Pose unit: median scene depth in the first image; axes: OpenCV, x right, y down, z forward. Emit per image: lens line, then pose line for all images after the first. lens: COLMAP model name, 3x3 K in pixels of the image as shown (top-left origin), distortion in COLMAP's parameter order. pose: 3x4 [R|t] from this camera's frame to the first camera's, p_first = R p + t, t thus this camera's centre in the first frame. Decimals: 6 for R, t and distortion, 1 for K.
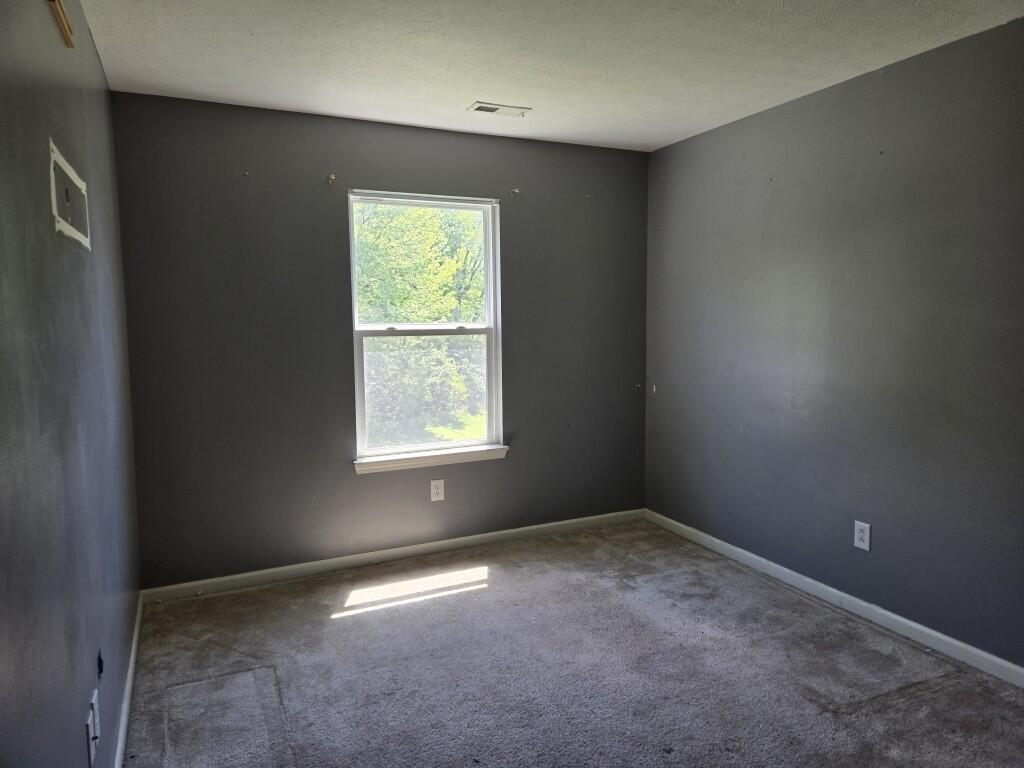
lens RADIAL K [[677.1, 0, 512.0], [0, 677.1, 384.0], [0, 0, 1]] dist [0.003697, -0.000023]
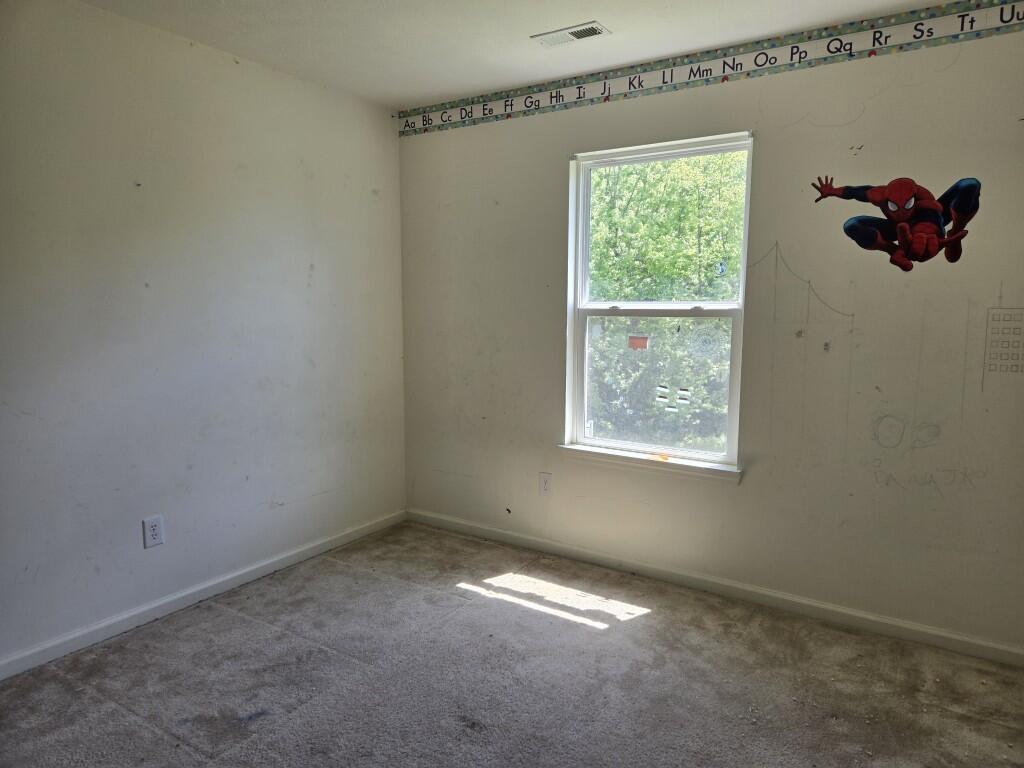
lens RADIAL K [[677.1, 0, 512.0], [0, 677.1, 384.0], [0, 0, 1]] dist [0.003697, -0.000023]
pose [[0.505413, 0.114009, -0.855313, 0.515048], [-0.094633, 0.992577, 0.076386, -0.037671], [0.857673, 0.042335, 0.512450, 0.438223]]
